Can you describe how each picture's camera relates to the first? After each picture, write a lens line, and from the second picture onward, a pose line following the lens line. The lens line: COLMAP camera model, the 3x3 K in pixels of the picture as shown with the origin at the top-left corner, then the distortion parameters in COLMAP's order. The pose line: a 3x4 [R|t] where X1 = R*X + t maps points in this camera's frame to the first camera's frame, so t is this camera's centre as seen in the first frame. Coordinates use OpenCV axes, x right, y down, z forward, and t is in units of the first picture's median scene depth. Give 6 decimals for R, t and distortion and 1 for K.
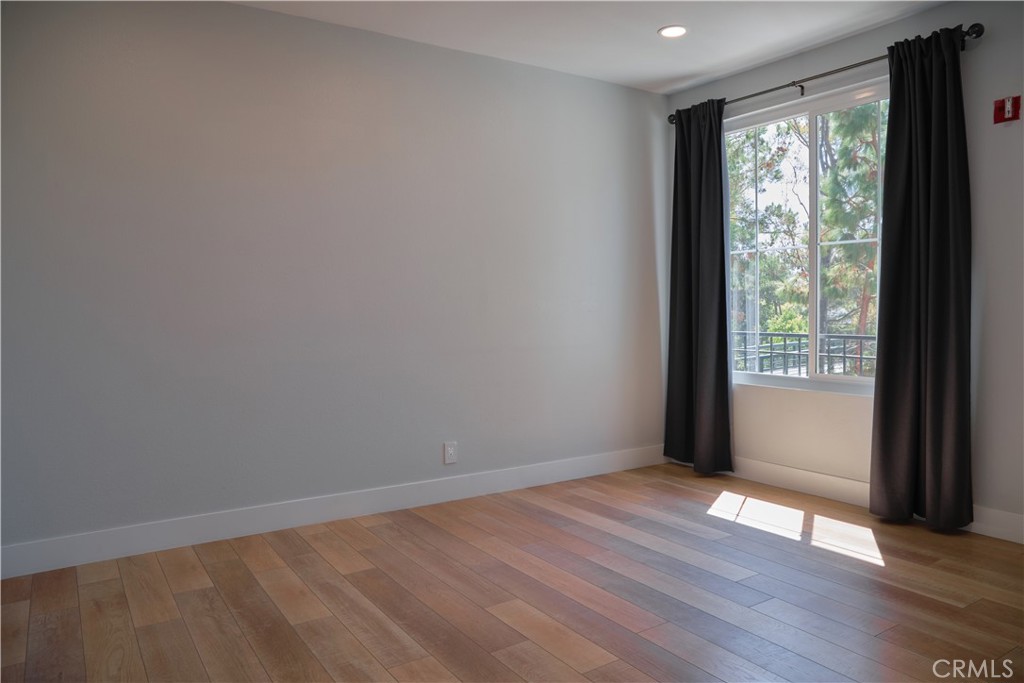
lens RADIAL K [[715.4, 0, 512.0], [0, 715.4, 341.5], [0, 0, 1]] dist [-0.062559, 0.042130]
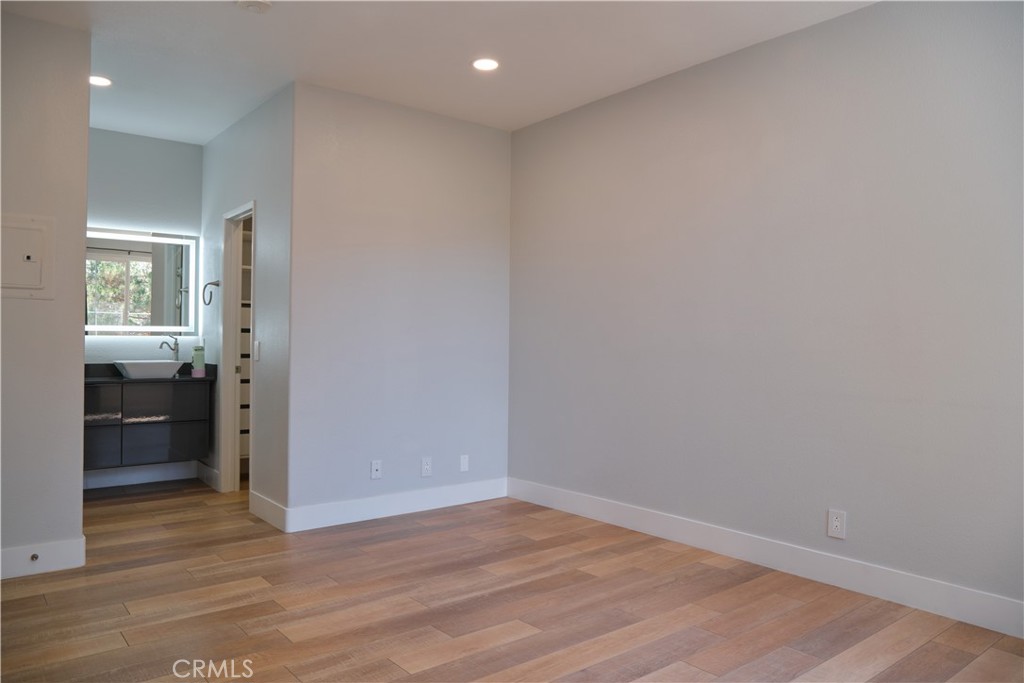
lens RADIAL K [[715.4, 0, 512.0], [0, 715.4, 341.5], [0, 0, 1]] dist [-0.062559, 0.042130]
pose [[0.098471, 0.015579, -0.995018, 0.760154], [-0.059322, 0.998191, 0.009758, -0.038782], [0.993370, 0.058065, 0.099217, 0.643609]]
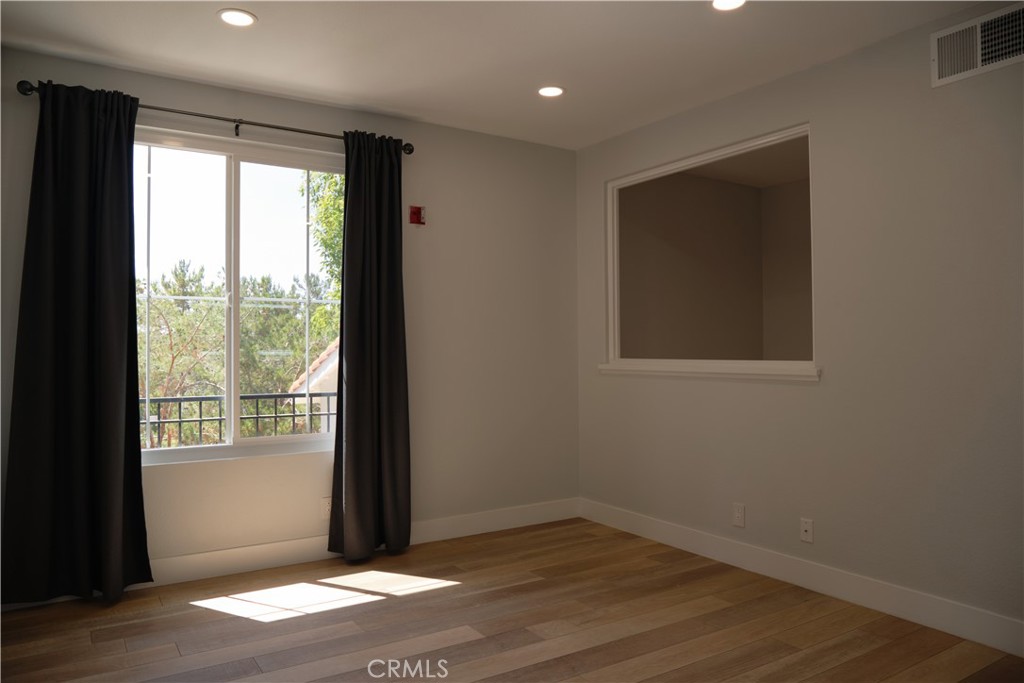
lens RADIAL K [[715.0, 0, 512.0], [0, 715.0, 341.5], [0, 0, 1]] dist [-0.037361, 0.000018]
pose [[0.007279, 0.017650, 0.999818, -0.580125], [0.051007, 0.998536, -0.017999, -0.054073], [-0.998672, 0.051129, 0.006368, 0.750941]]
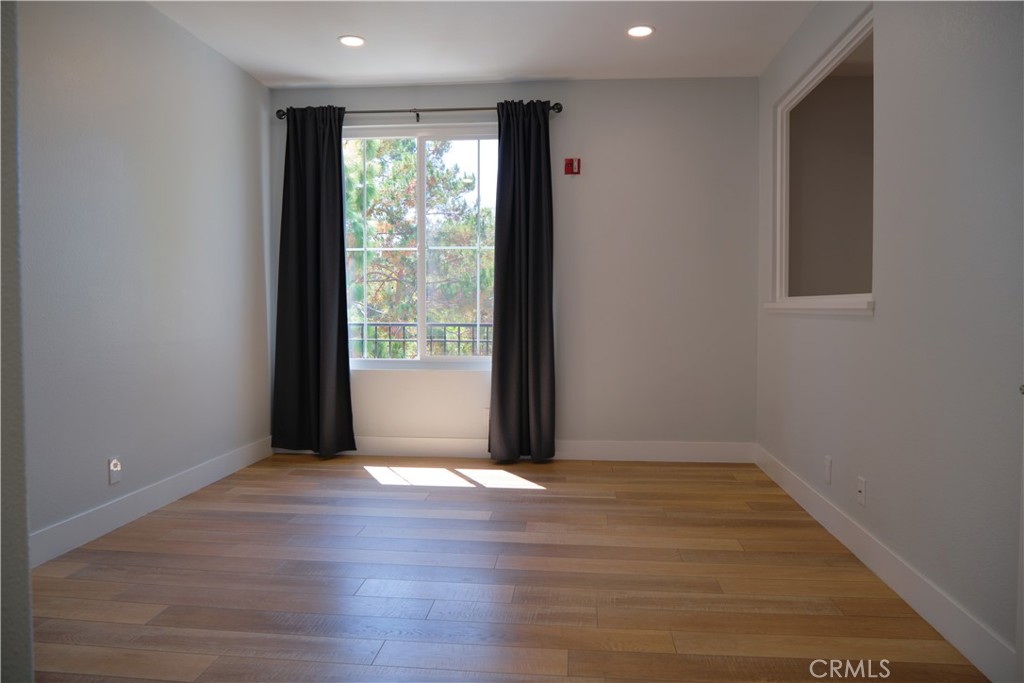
lens RADIAL K [[715.4, 0, 512.0], [0, 715.4, 341.5], [0, 0, 1]] dist [-0.062559, 0.042130]
pose [[0.628987, -0.028944, 0.776877, -0.494270], [0.029133, 0.999482, 0.013650, 0.010469], [-0.776869, 0.014047, 0.629505, 0.149012]]
